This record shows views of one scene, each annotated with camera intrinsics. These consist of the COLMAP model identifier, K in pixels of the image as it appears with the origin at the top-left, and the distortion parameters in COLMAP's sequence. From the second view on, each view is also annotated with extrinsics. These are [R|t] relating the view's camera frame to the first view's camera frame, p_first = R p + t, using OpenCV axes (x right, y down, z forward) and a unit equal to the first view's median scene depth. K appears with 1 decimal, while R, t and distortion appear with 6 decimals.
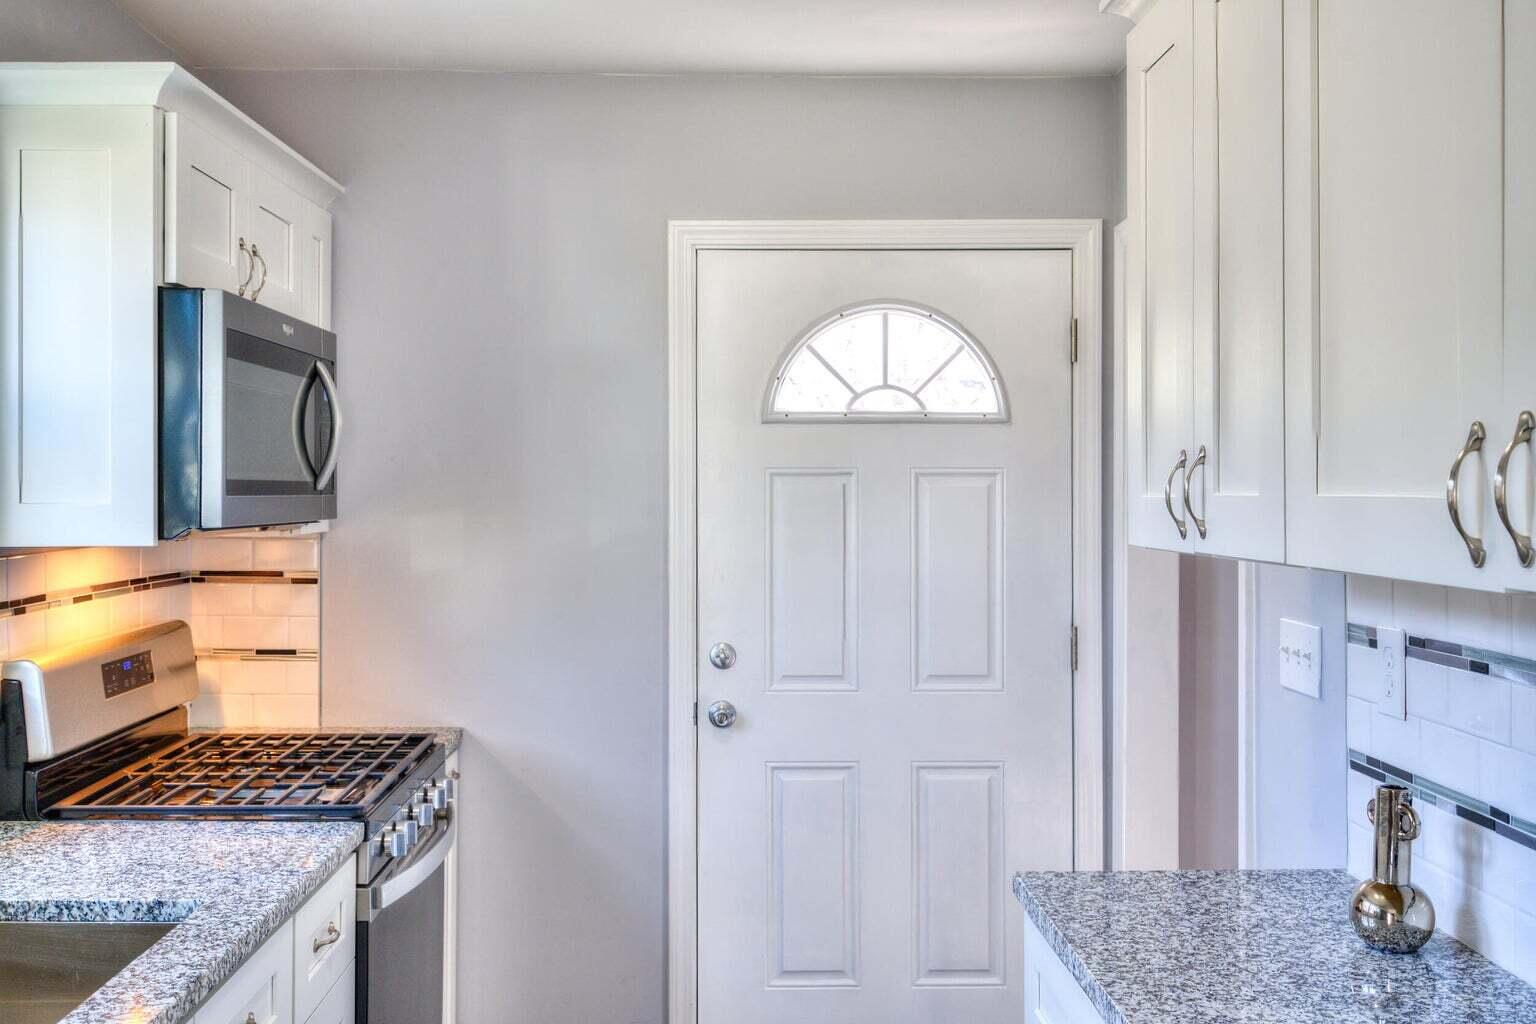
lens RADIAL K [[737.4, 0, 766.9], [0, 737.4, 480.4], [0, 0, 1]] dist [0.011407, -0.003011]
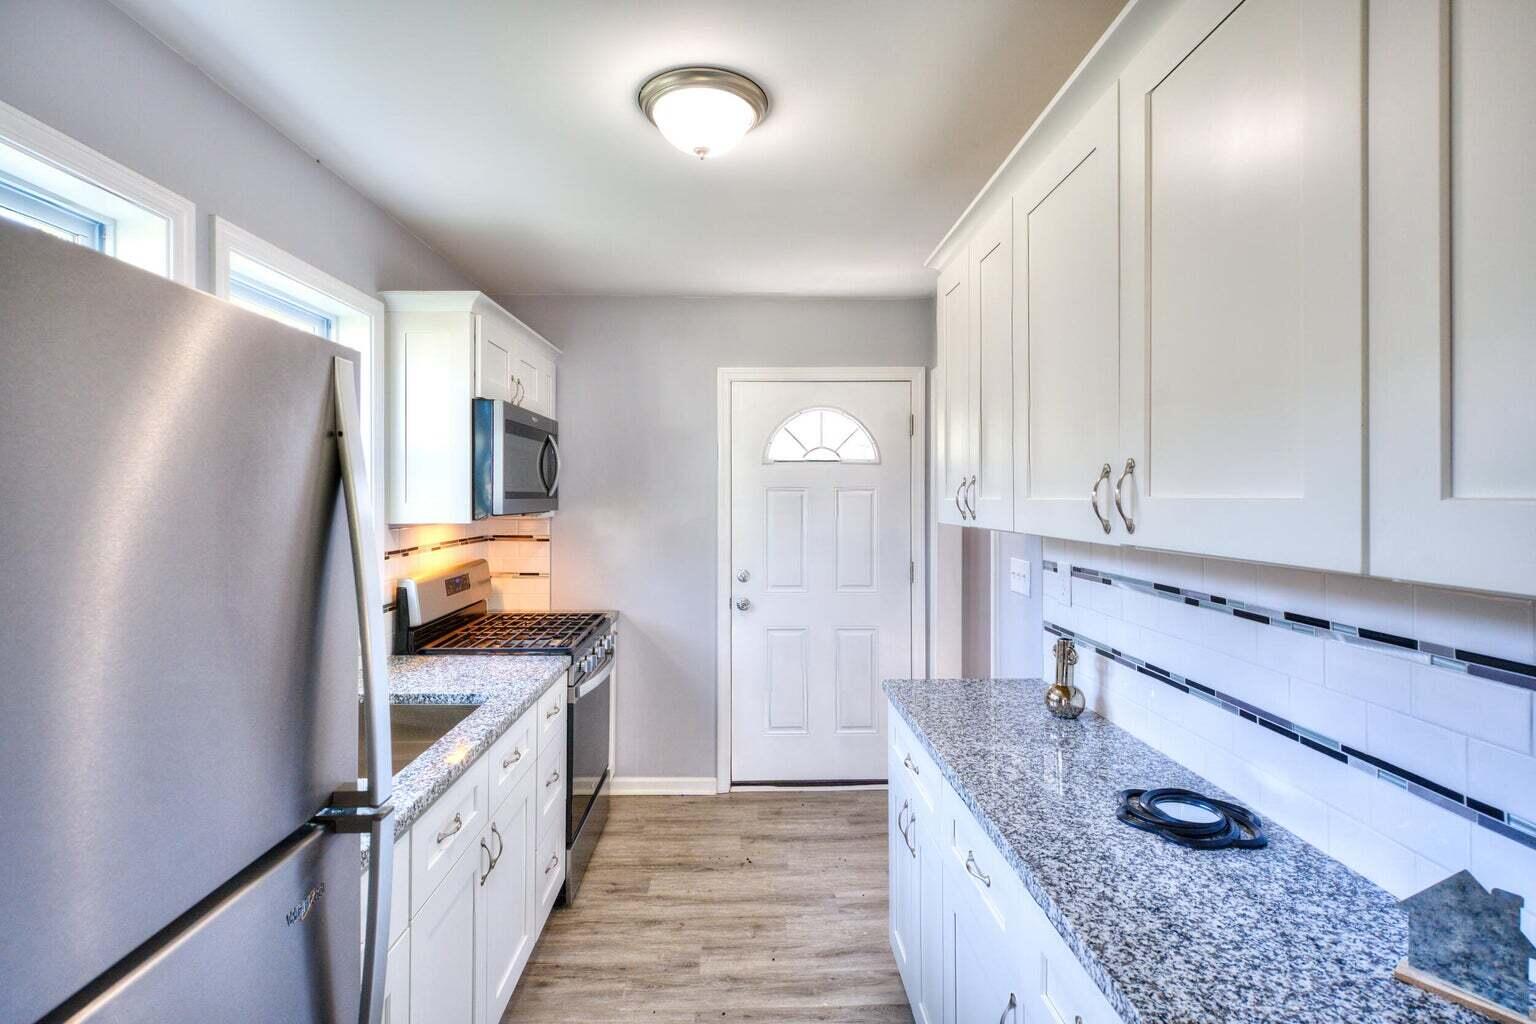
lens RADIAL K [[737.4, 0, 768.3], [0, 737.4, 505.5], [0, 0, 1]] dist [0.011407, -0.003011]
pose [[0.999914, -0.000209, 0.013134, -0.016551], [-0.000175, 0.999574, 0.029185, -0.022058], [-0.013134, -0.029185, 0.999488, -1.071147]]
